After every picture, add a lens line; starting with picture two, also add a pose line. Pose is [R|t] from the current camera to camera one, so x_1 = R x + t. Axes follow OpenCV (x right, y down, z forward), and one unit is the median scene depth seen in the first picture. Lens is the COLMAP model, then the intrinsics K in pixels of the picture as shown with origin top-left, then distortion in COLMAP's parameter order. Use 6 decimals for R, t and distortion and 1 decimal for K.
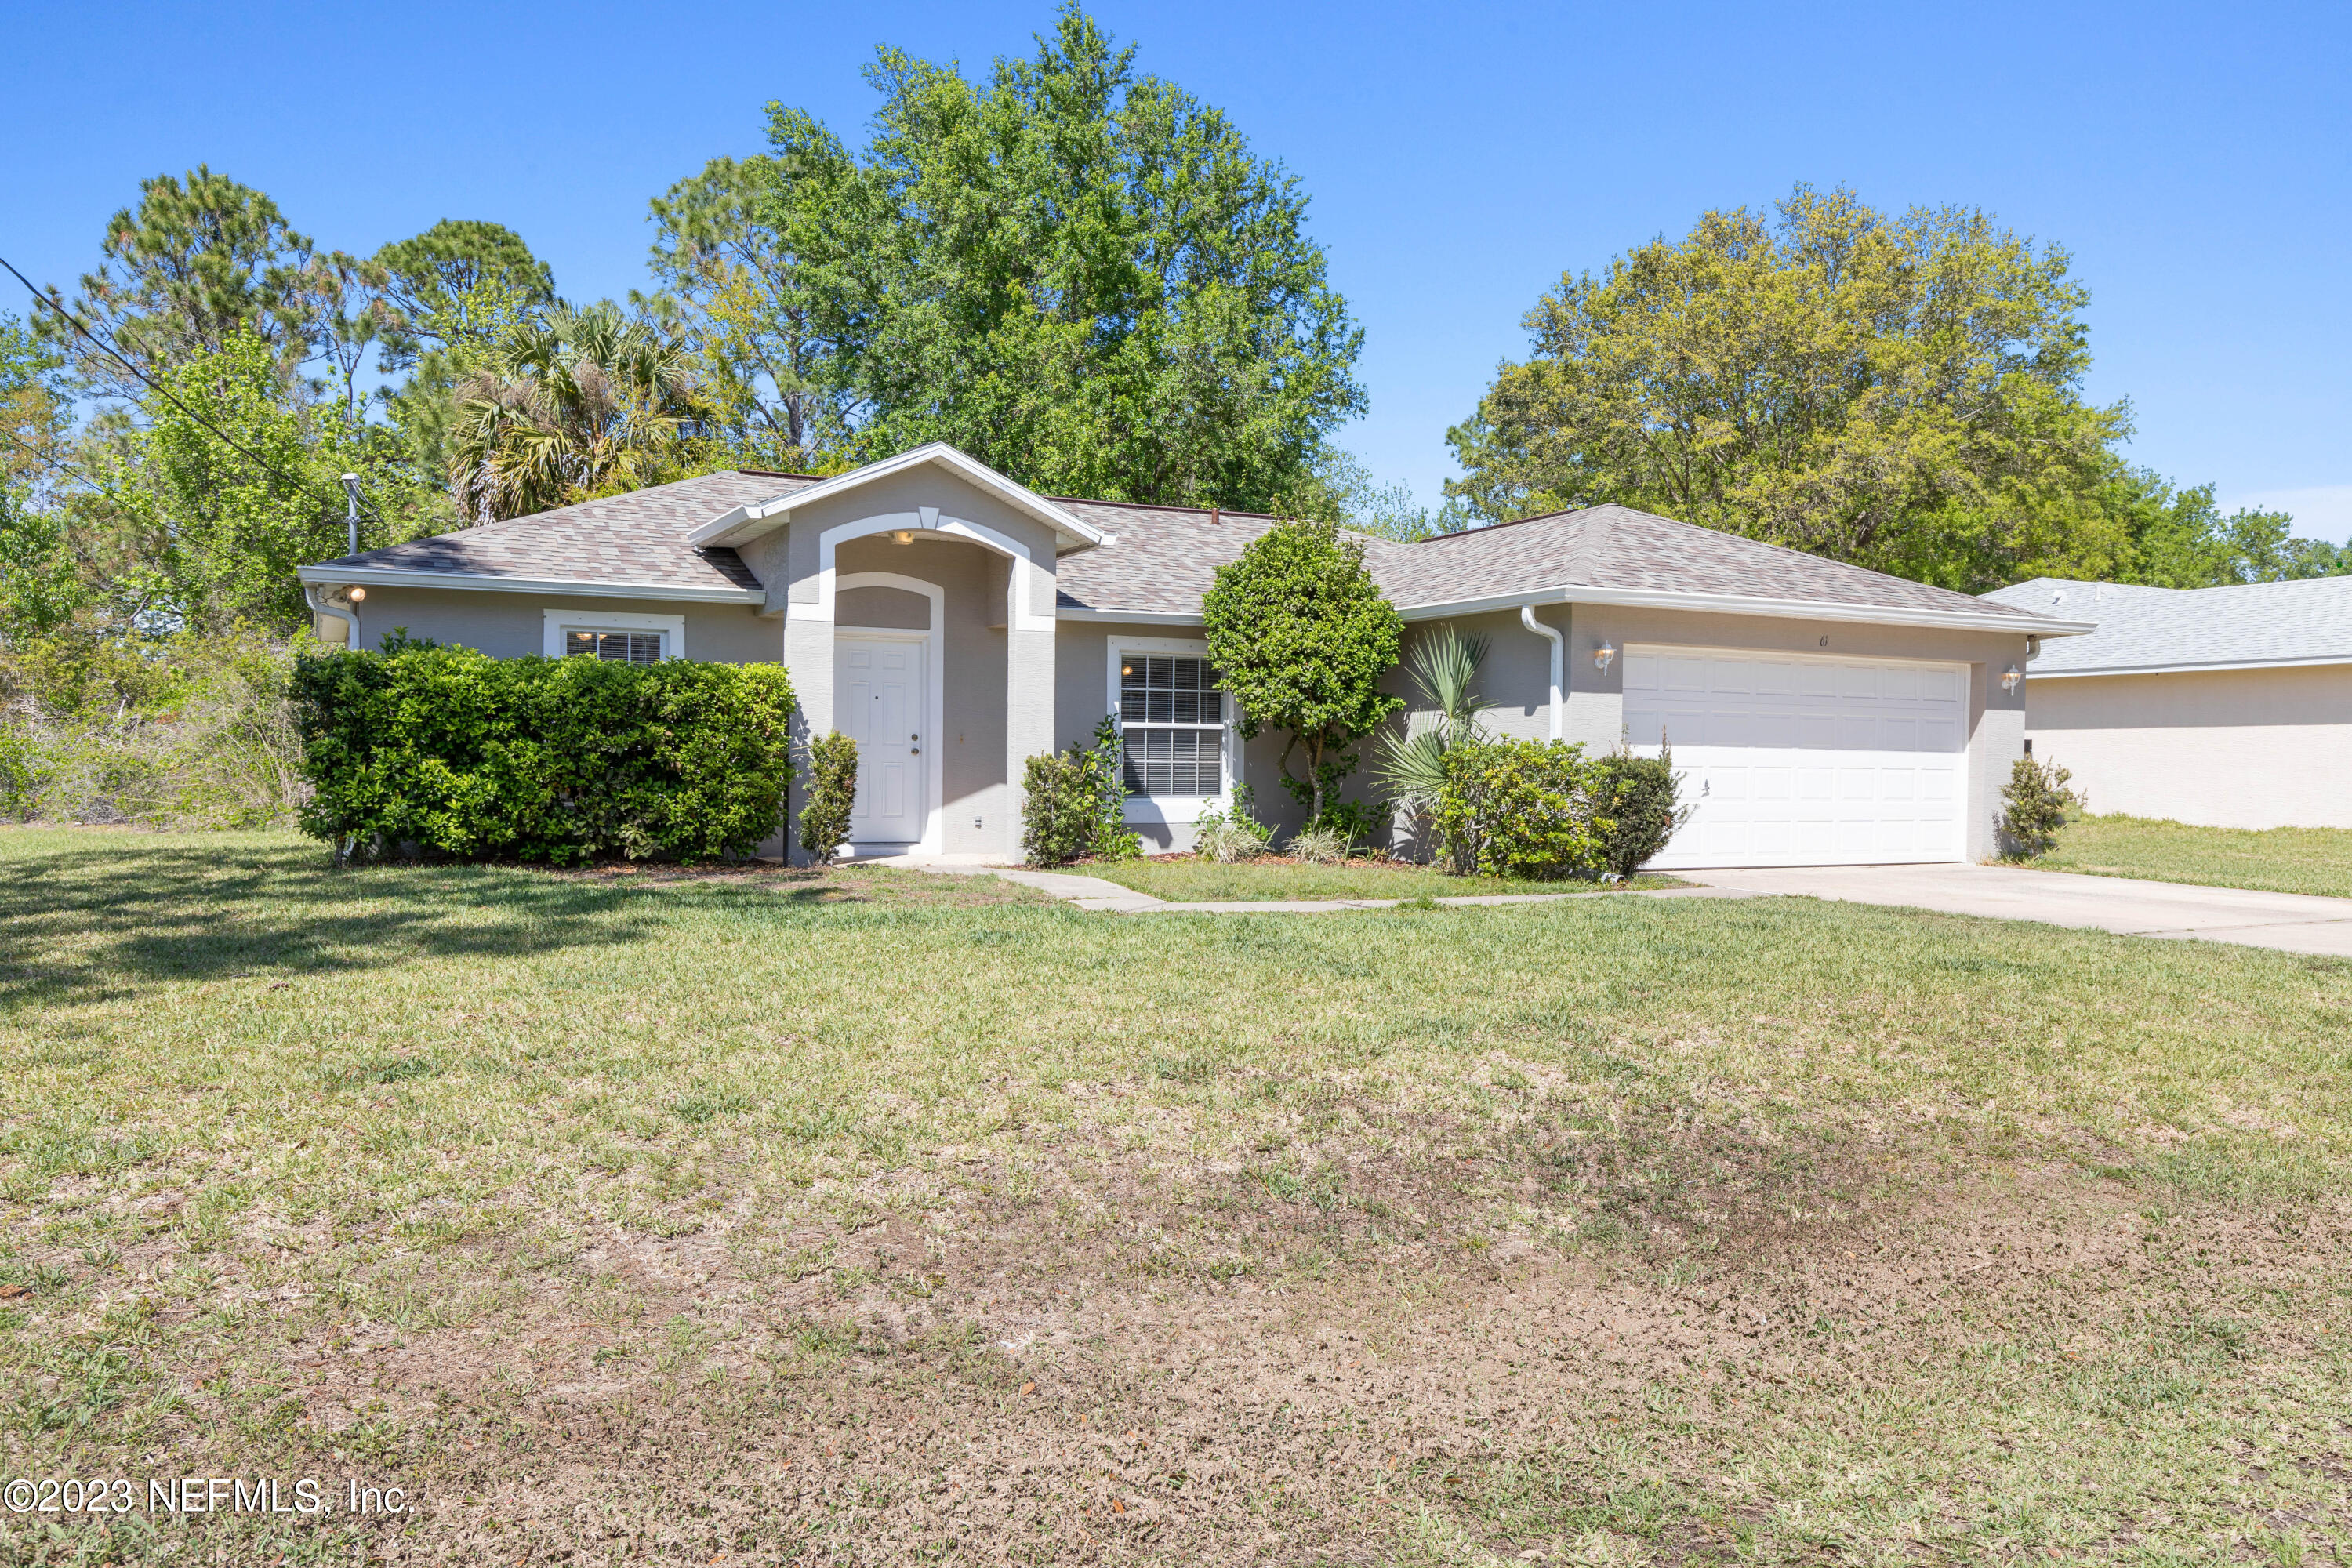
lens RADIAL K [[1644.5, 0, 1174.1], [0, 1644.5, 846.2], [0, 0, 1]] dist [-0.000247, 0.000250]
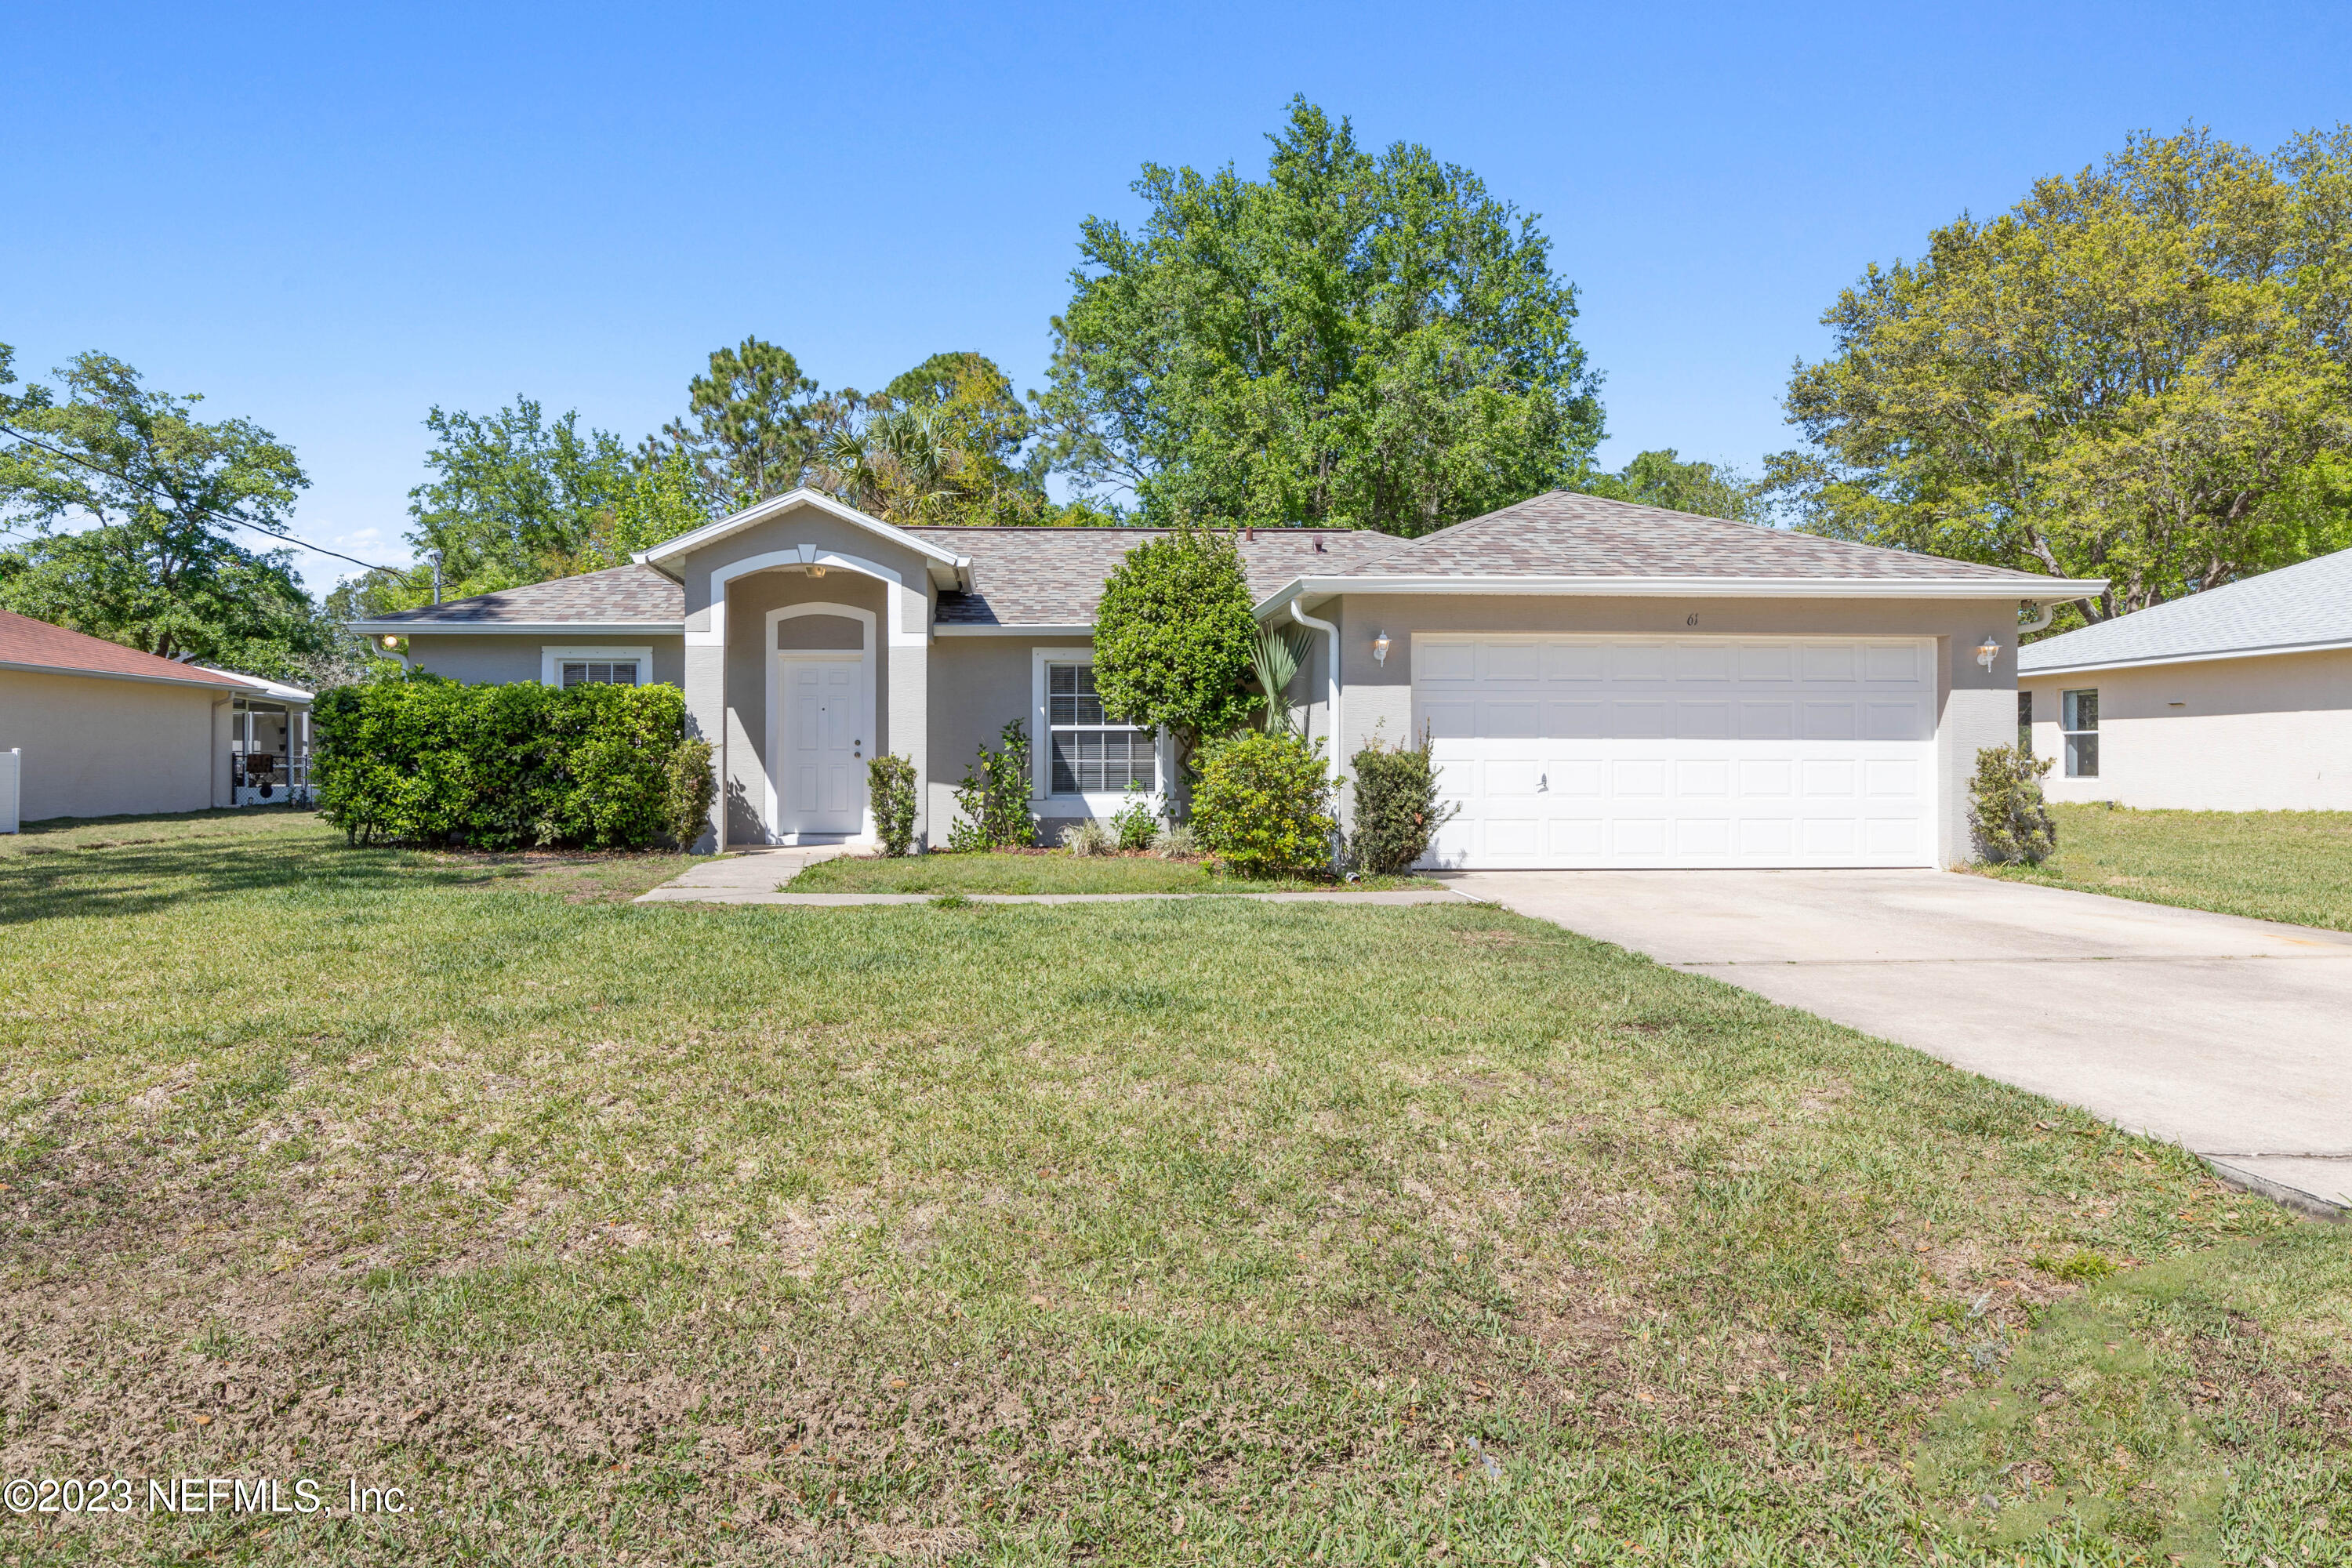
lens RADIAL K [[1386.3, 0, 1046.4], [0, 1386.3, 768.0], [0, 0, 1]] dist [0.001031, -0.000402]
pose [[0.919506, -0.009194, -0.392969, 0.361803], [-0.009539, 0.998910, -0.045690, -0.005199], [0.392961, 0.045761, 0.918416, 0.163479]]
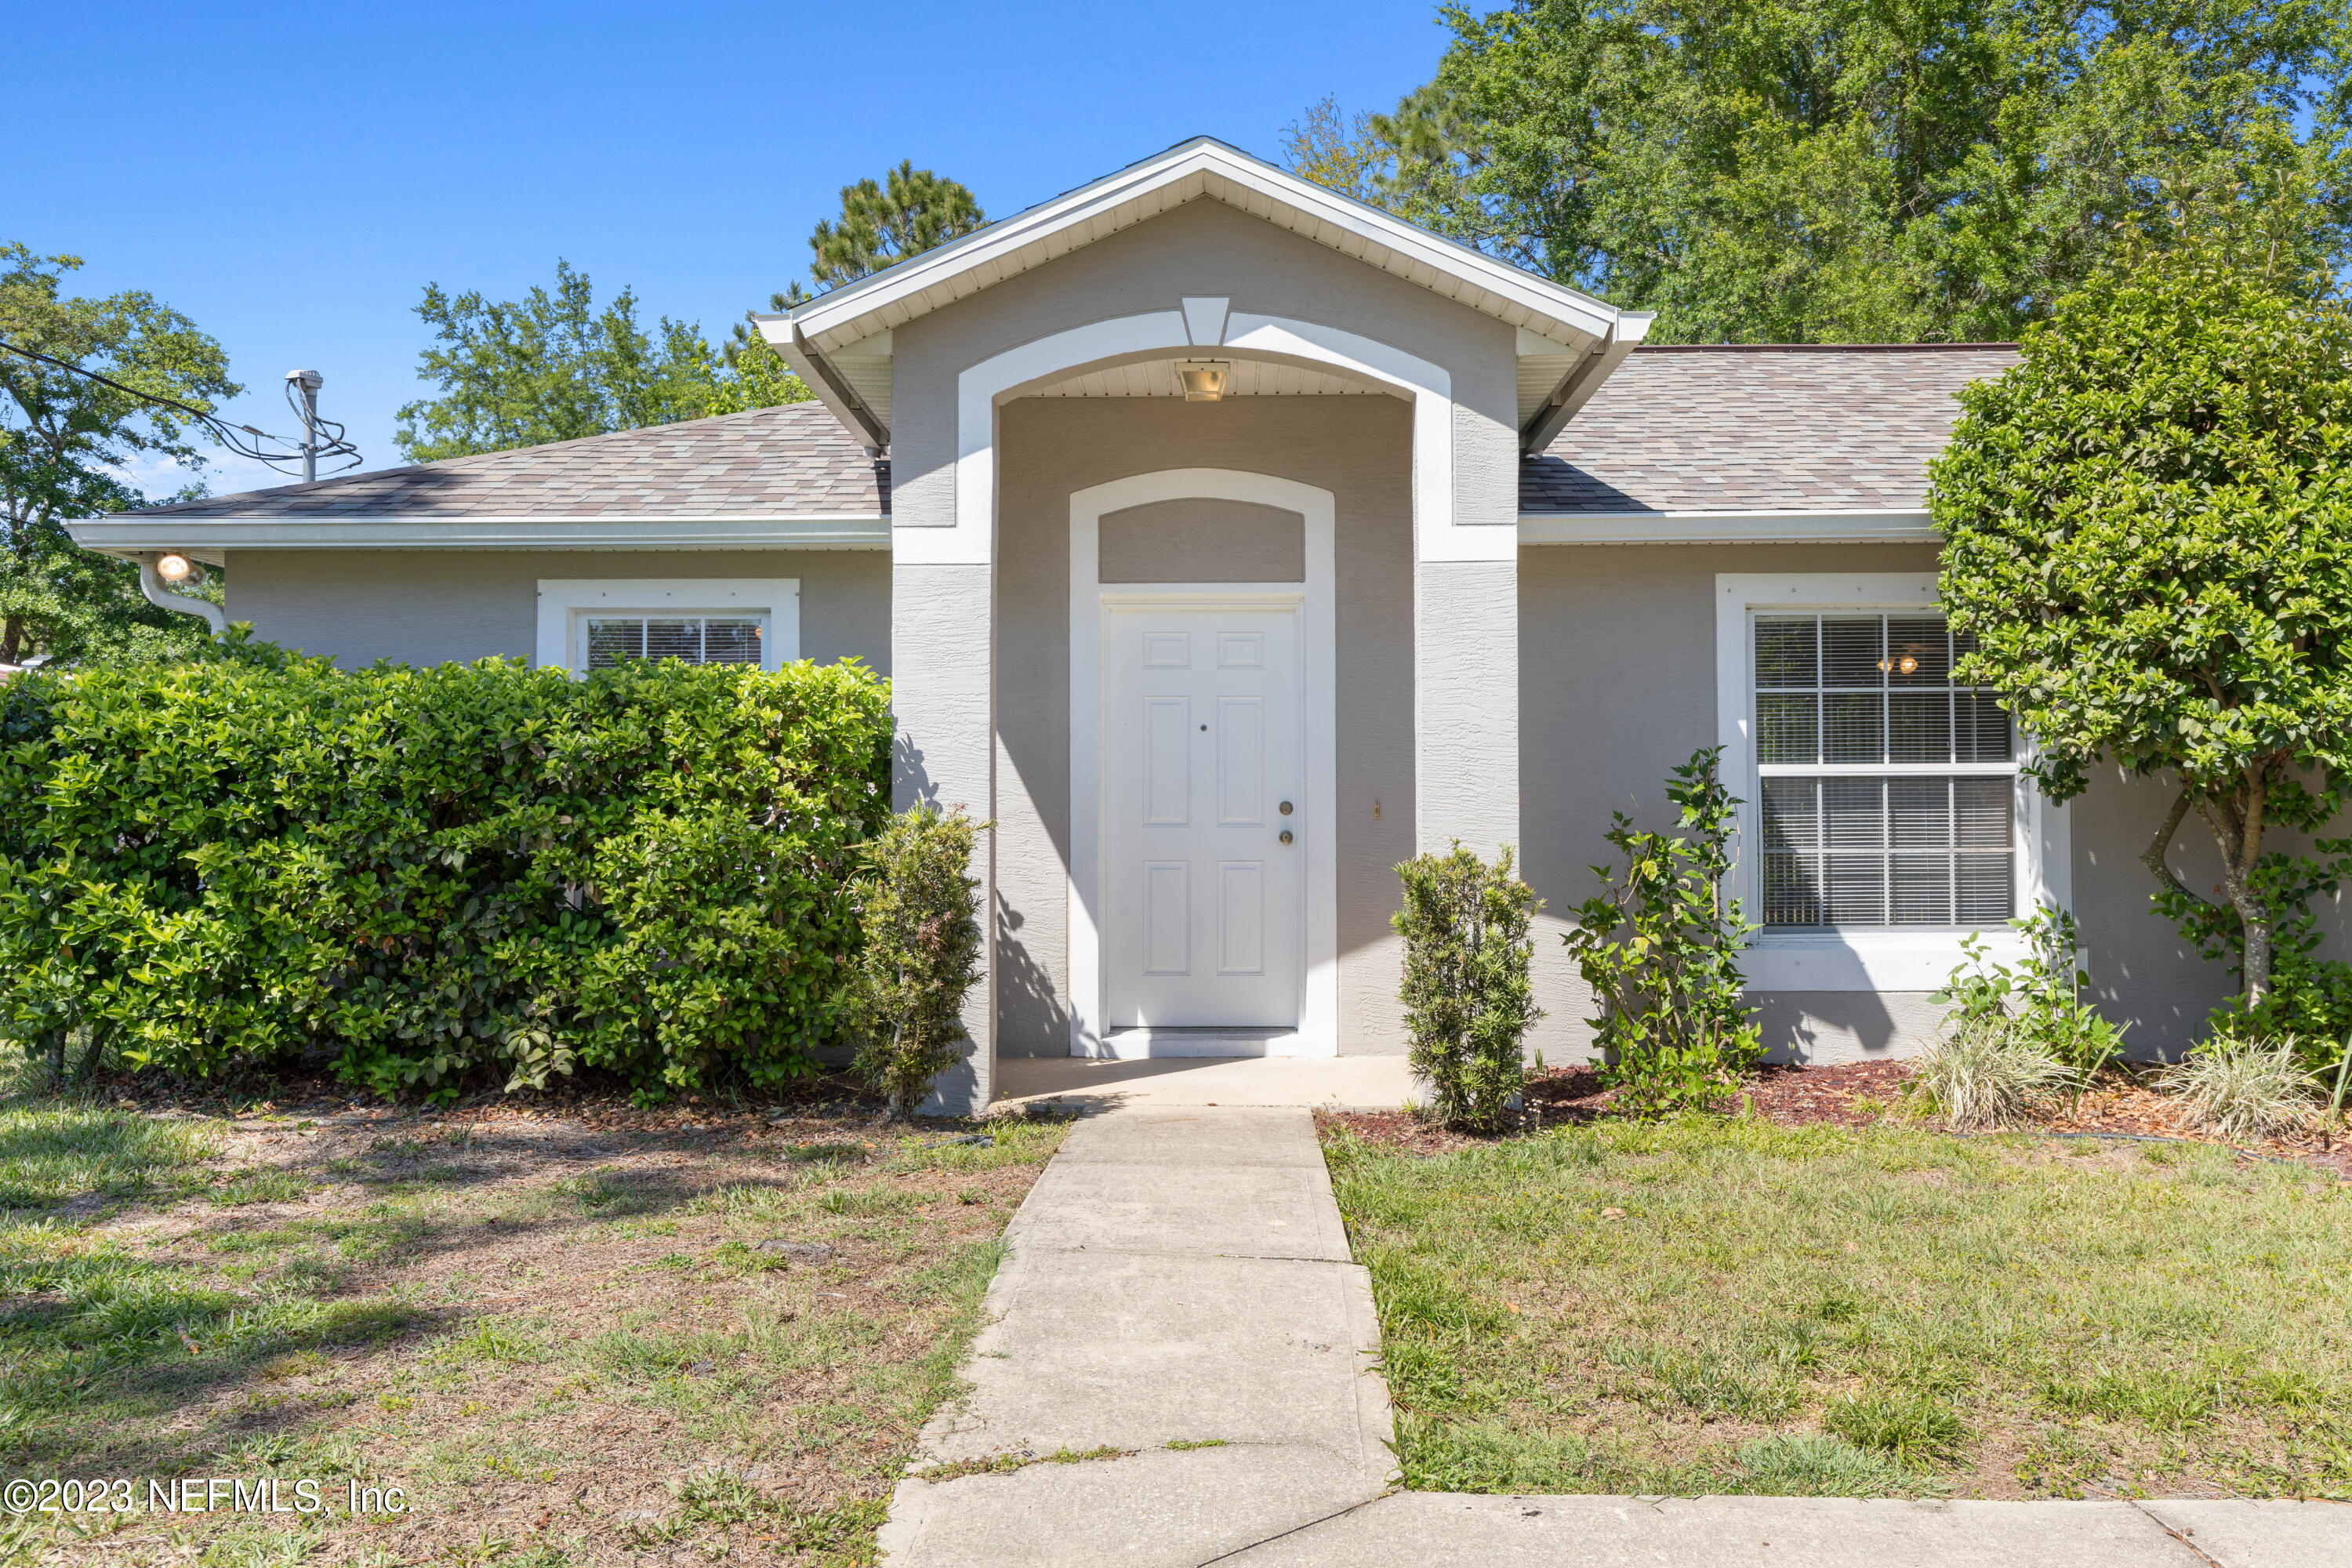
lens RADIAL K [[1966.7, 0, 1178.0], [0, 1966.7, 773.0], [0, 0, 1]] dist [0.006720, -0.002816]
pose [[0.893697, -0.021720, -0.448146, 0.074127], [-0.009597, 0.997674, -0.067493, -0.038780], [0.448569, 0.064619, 0.891409, 0.493730]]
